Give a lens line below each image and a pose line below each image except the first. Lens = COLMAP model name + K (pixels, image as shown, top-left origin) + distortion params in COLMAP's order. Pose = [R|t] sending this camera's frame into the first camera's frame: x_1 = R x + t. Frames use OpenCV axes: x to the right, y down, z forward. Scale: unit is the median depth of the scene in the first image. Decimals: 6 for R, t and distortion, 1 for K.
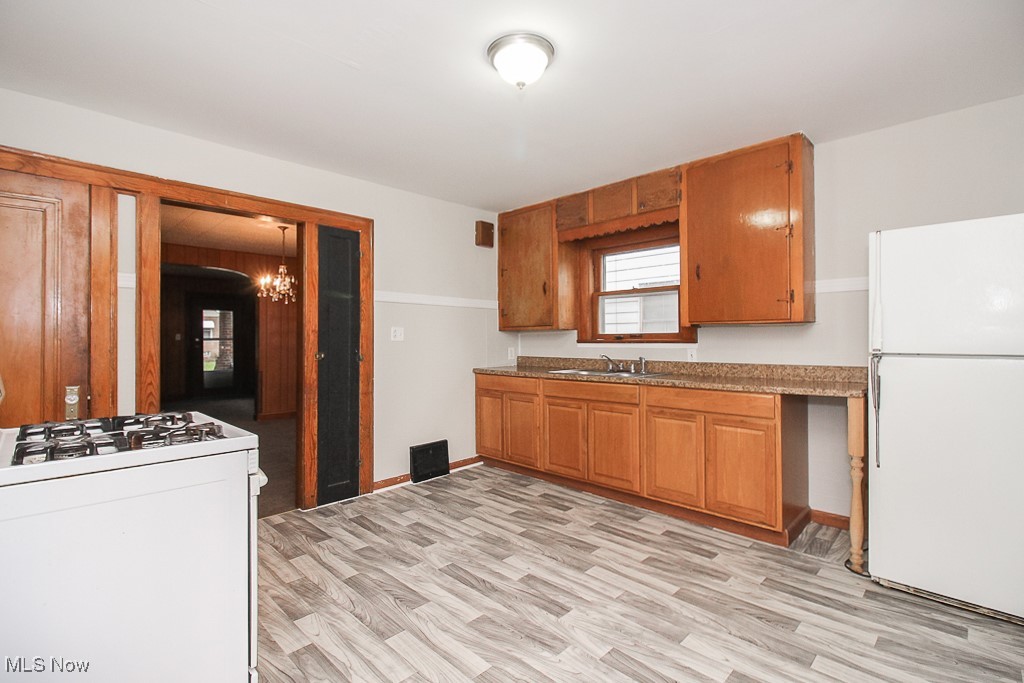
lens RADIAL K [[474.8, 0, 512.4], [0, 474.8, 339.7], [0, 0, 1]] dist [0.014375, -0.006383]
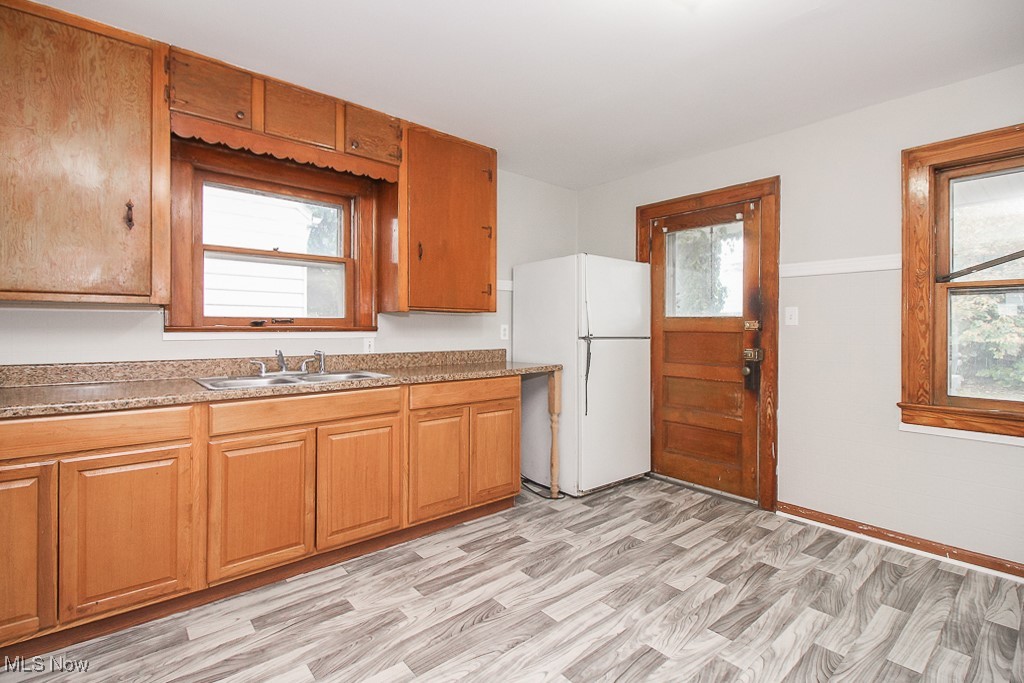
lens RADIAL K [[474.8, 0, 503.2], [0, 474.8, 331.4], [0, 0, 1]] dist [0.014375, -0.006383]
pose [[0.098811, -0.001634, 0.995105, -0.495545], [-0.000762, 0.999998, 0.001717, 0.006756], [-0.995106, -0.000928, 0.098810, 0.785993]]
